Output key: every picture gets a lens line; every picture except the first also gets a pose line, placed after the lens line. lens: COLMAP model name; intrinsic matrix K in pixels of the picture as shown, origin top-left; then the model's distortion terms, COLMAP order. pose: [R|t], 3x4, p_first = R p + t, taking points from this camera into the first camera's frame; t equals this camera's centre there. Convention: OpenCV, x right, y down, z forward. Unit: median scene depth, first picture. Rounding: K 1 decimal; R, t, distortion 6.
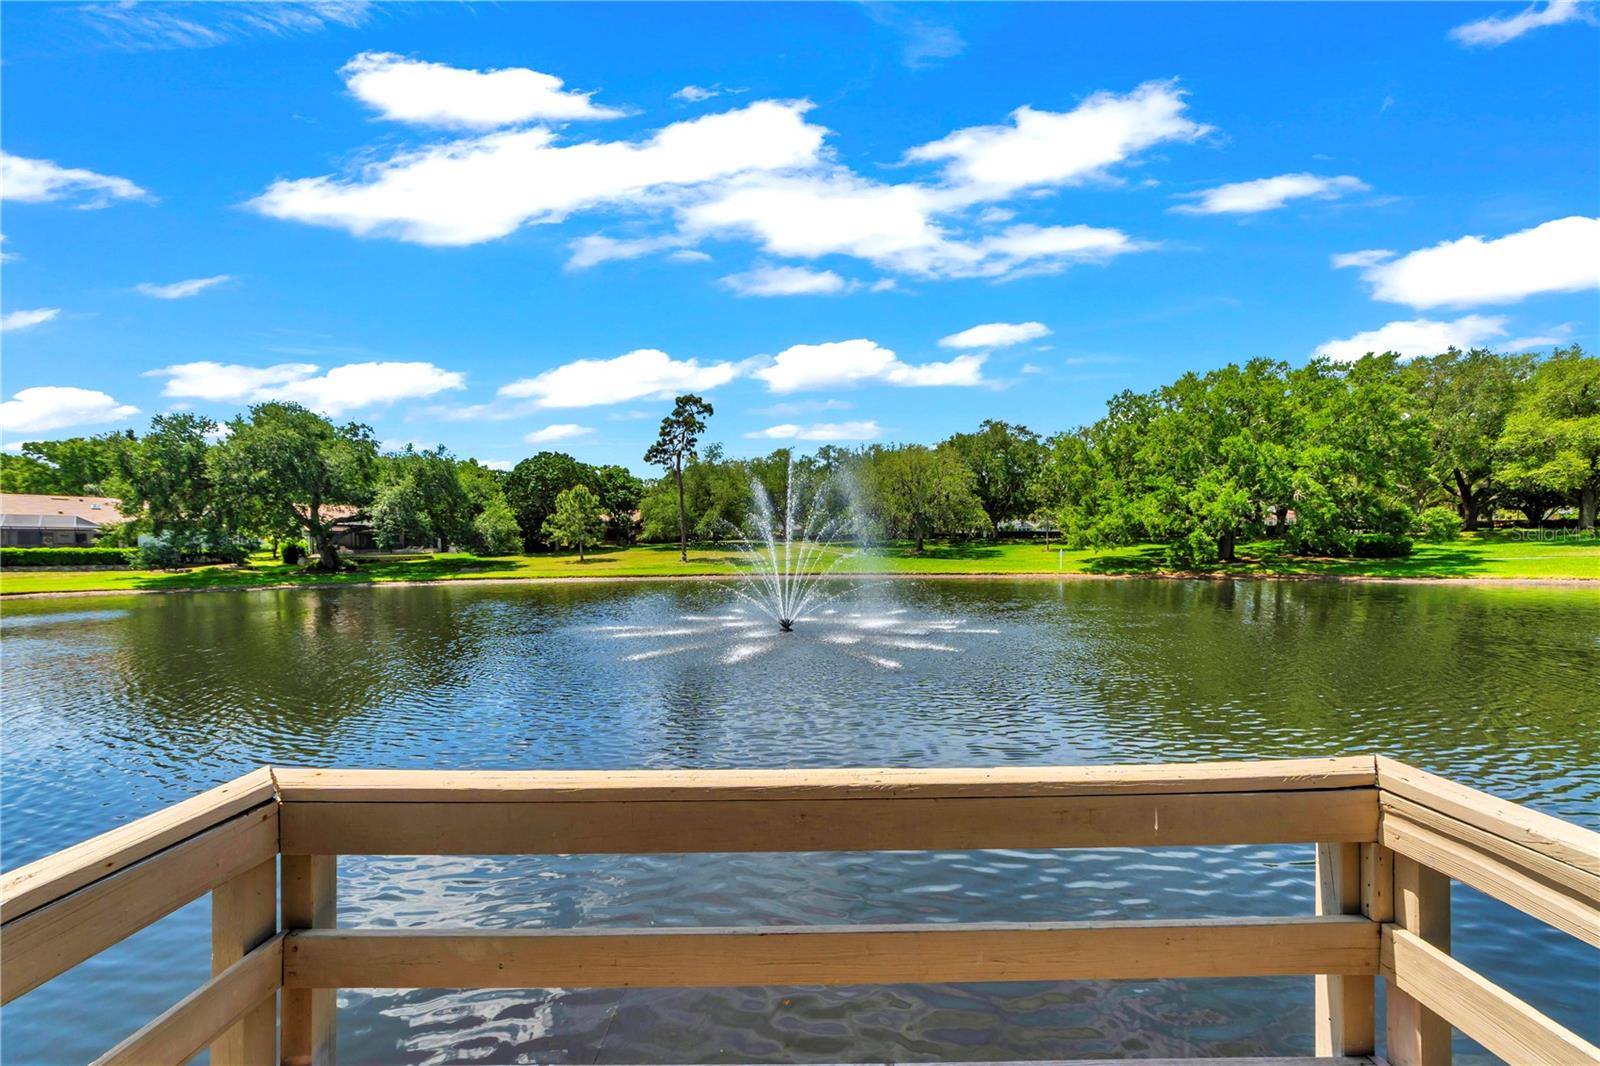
lens RADIAL K [[549.2, 0, 843.9], [0, 549.2, 552.0], [0, 0, 1]] dist [0.000412, 0.000007]
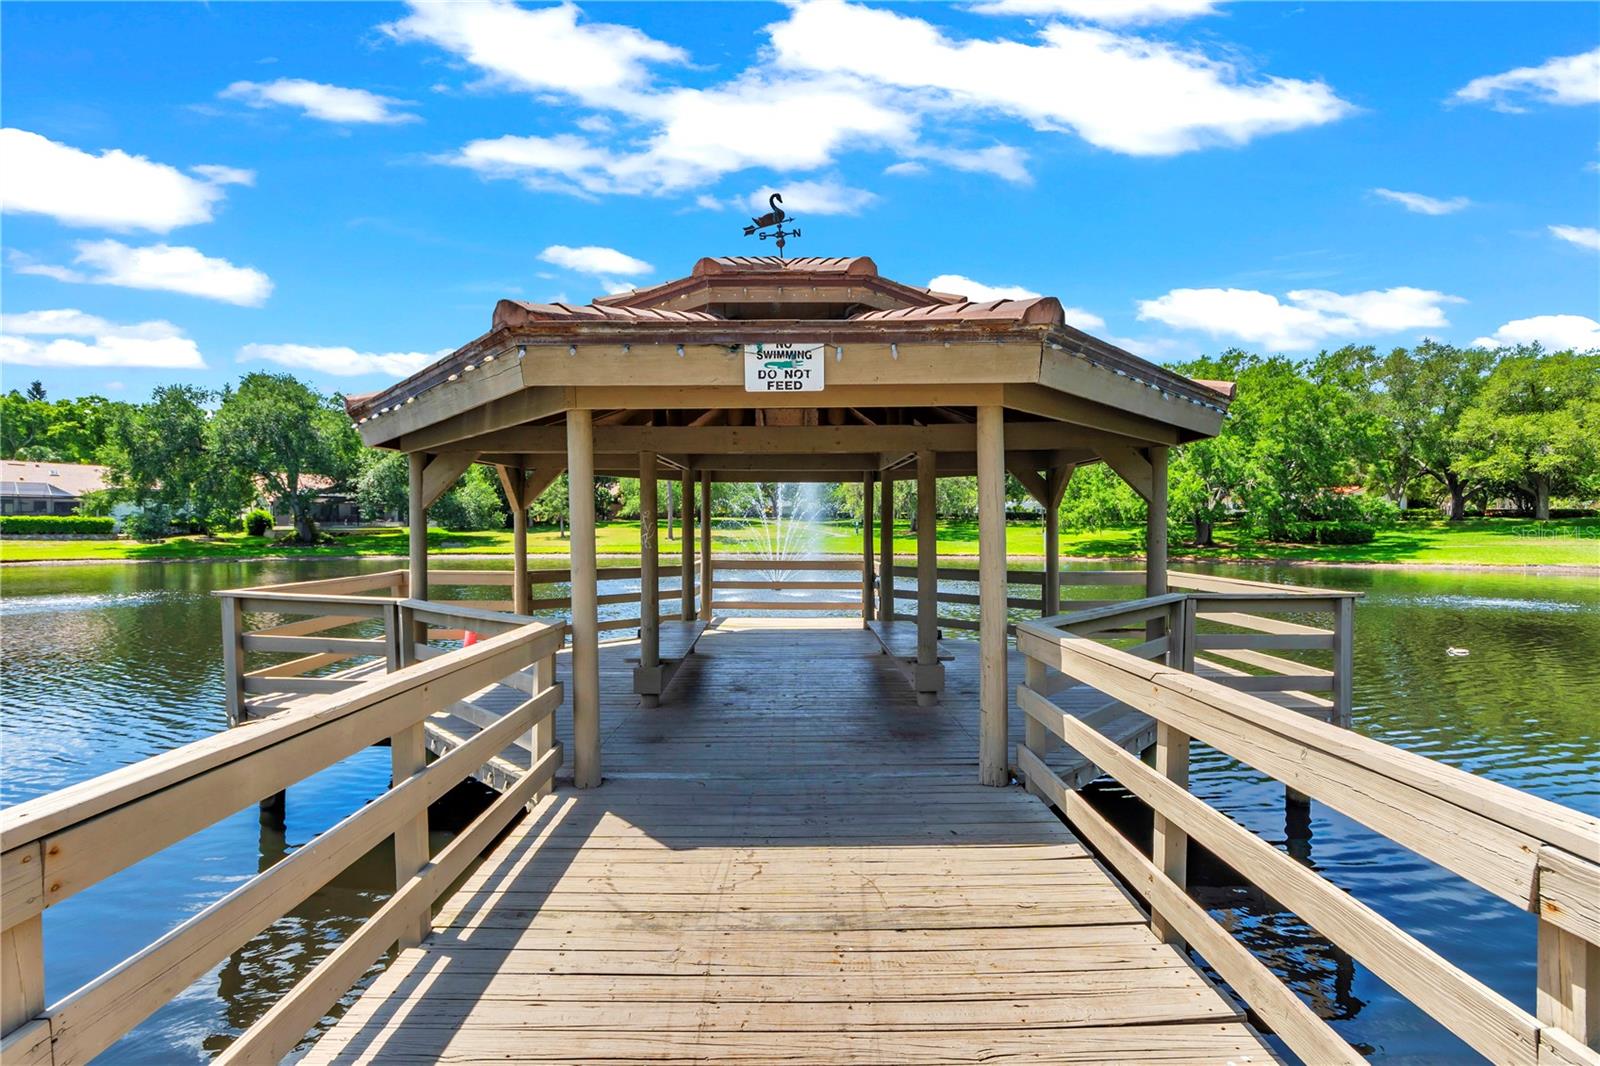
lens RADIAL K [[695.4, 0, 800.0], [0, 695.4, 533.0], [0, 0, 1]] dist [-0.000679, -0.000070]
pose [[0.997392, 0.015090, -0.070579, 0.022354], [-0.015079, 0.999886, 0.000698, 0.001781], [0.070581, 0.000368, 0.997506, -0.197003]]
